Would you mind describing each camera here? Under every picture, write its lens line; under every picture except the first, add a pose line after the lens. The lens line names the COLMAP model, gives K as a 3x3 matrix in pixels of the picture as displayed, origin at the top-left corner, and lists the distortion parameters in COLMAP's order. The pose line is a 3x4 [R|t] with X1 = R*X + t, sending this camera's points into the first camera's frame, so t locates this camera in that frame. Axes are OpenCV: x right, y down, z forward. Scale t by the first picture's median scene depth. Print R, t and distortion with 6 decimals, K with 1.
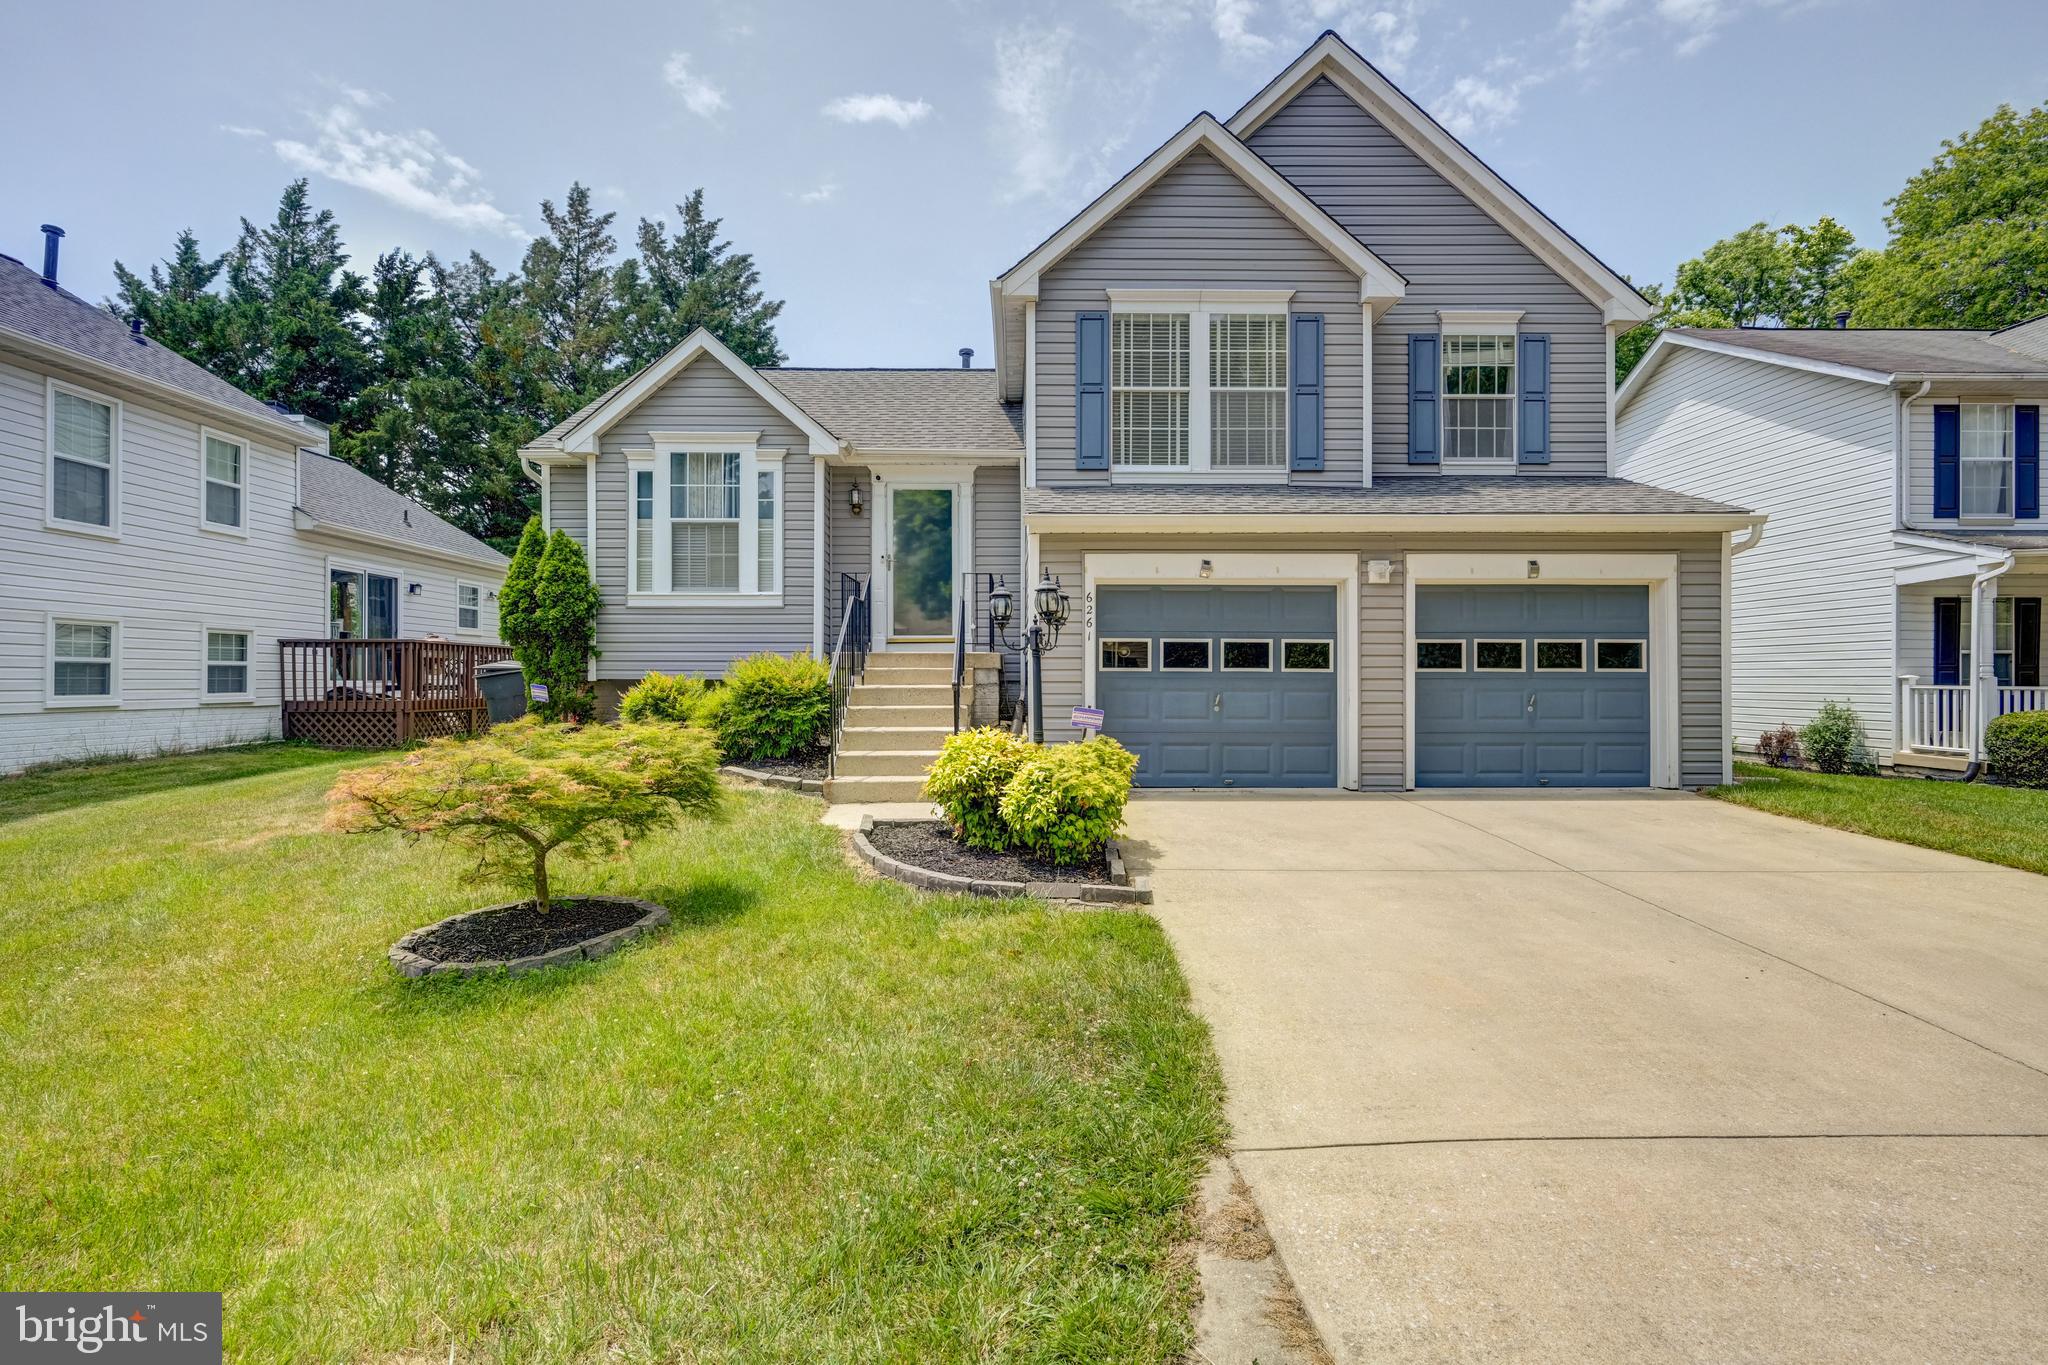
lens RADIAL K [[962.9, 0, 1033.9], [0, 962.9, 684.2], [0, 0, 1]] dist [-0.001326, -0.000070]
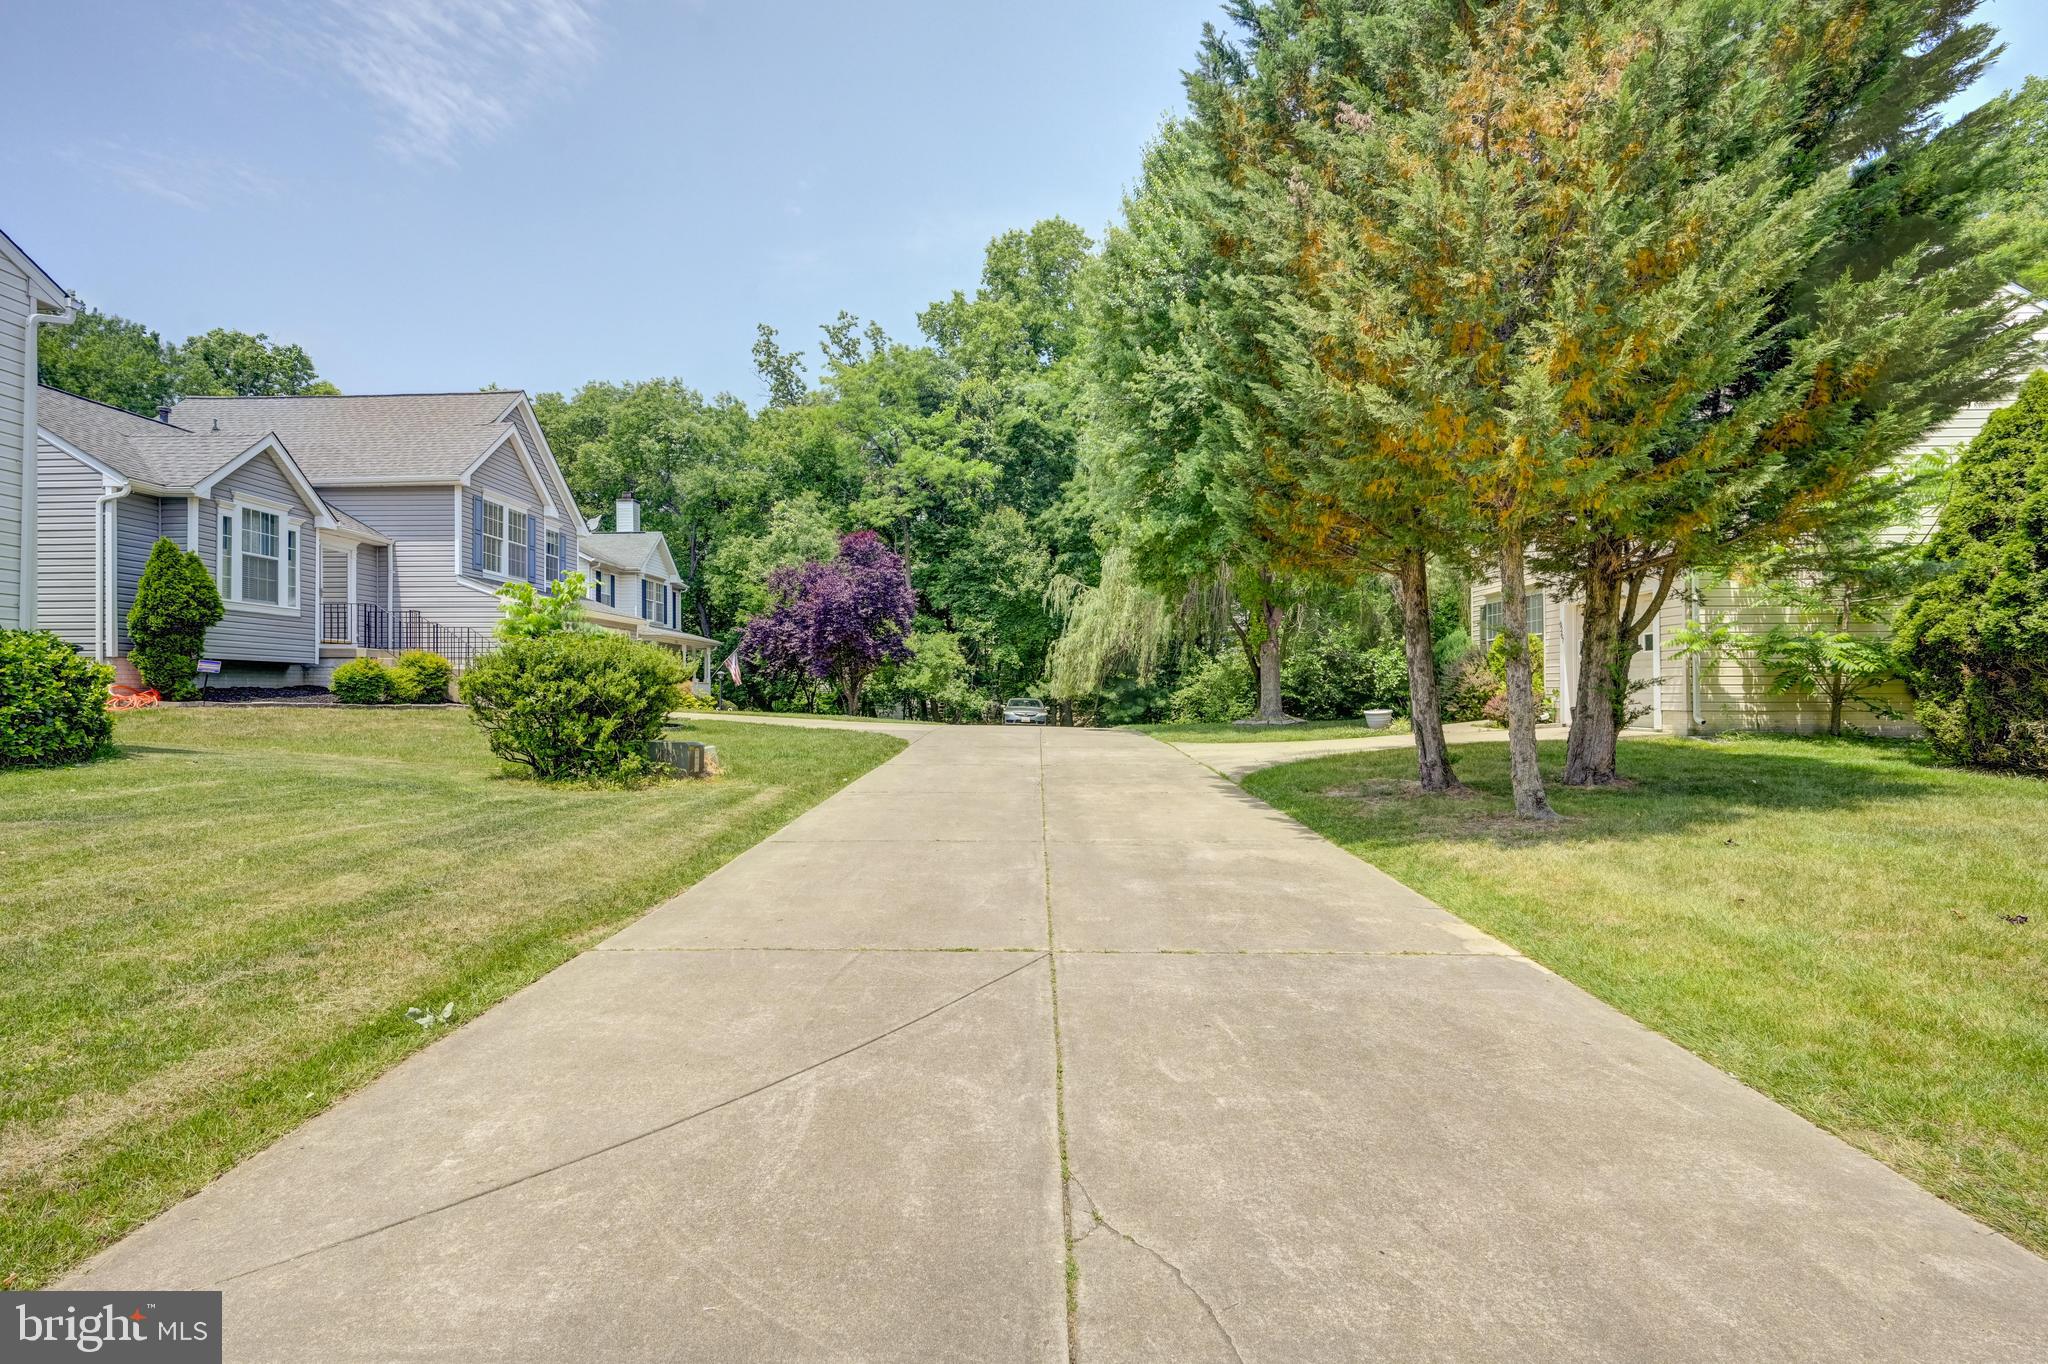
lens RADIAL K [[962.9, 0, 1033.9], [0, 962.9, 683.7], [0, 0, 1]] dist [-0.001326, -0.000070]
pose [[0.014630, 0.010932, 0.999833, -2.048104], [0.004308, 0.999930, -0.010996, 0.058751], [-0.999884, 0.004468, 0.014581, -0.266293]]
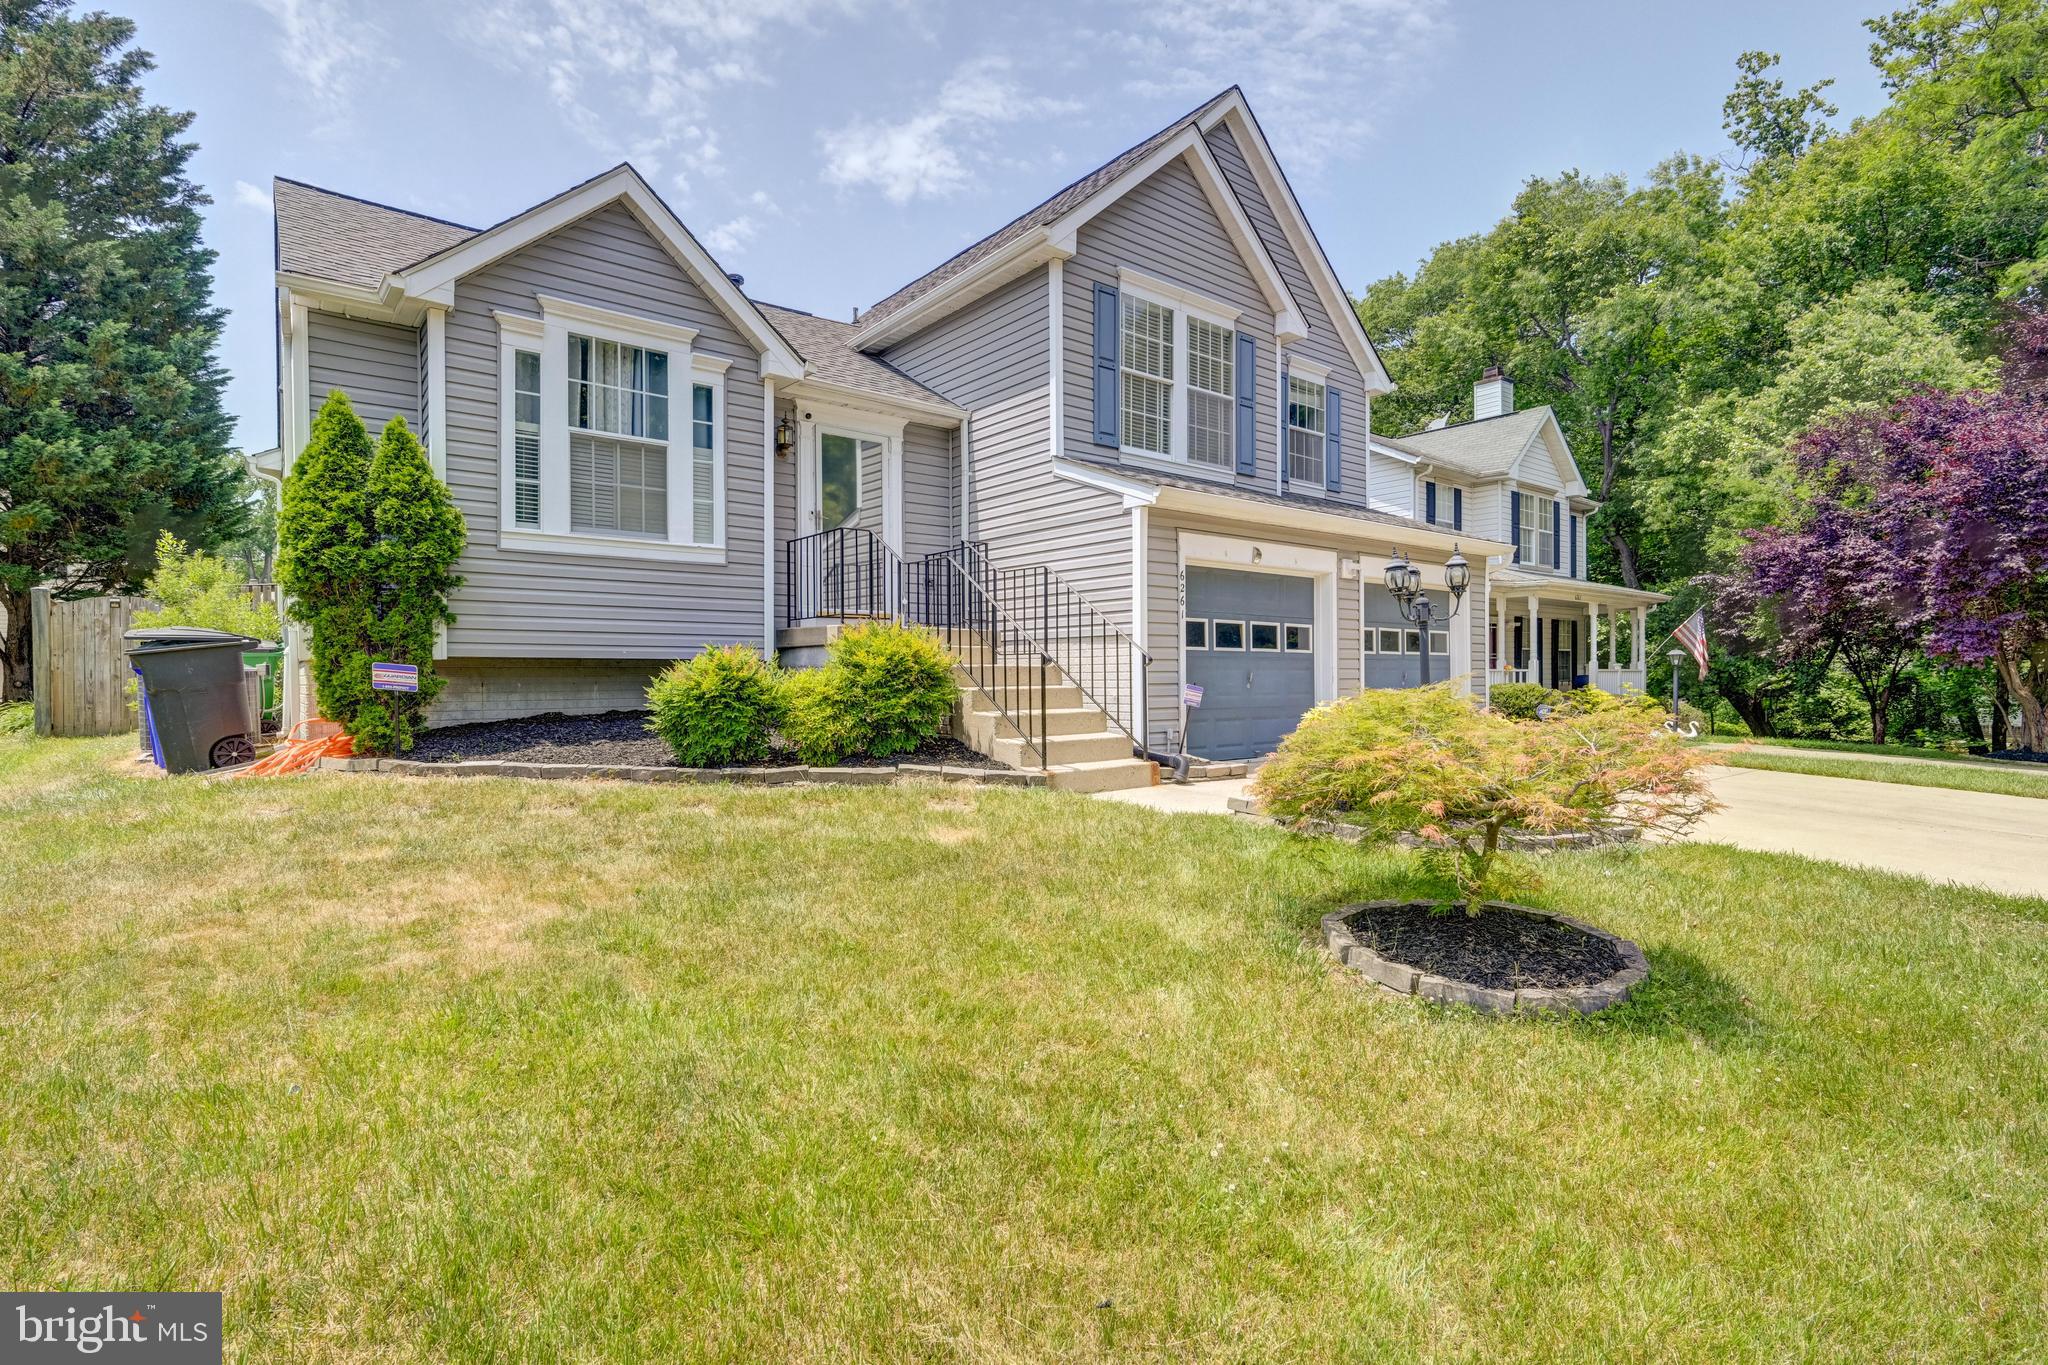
lens RADIAL K [[934.9, 0, 995.9], [0, 934.9, 676.7], [0, 0, 1]] dist [0.002904, 0.000292]
pose [[0.797511, -0.005088, 0.603283, -0.602819], [0.005717, 0.999983, 0.000877, 0.011072], [-0.603278, 0.002749, 0.797526, 0.305433]]
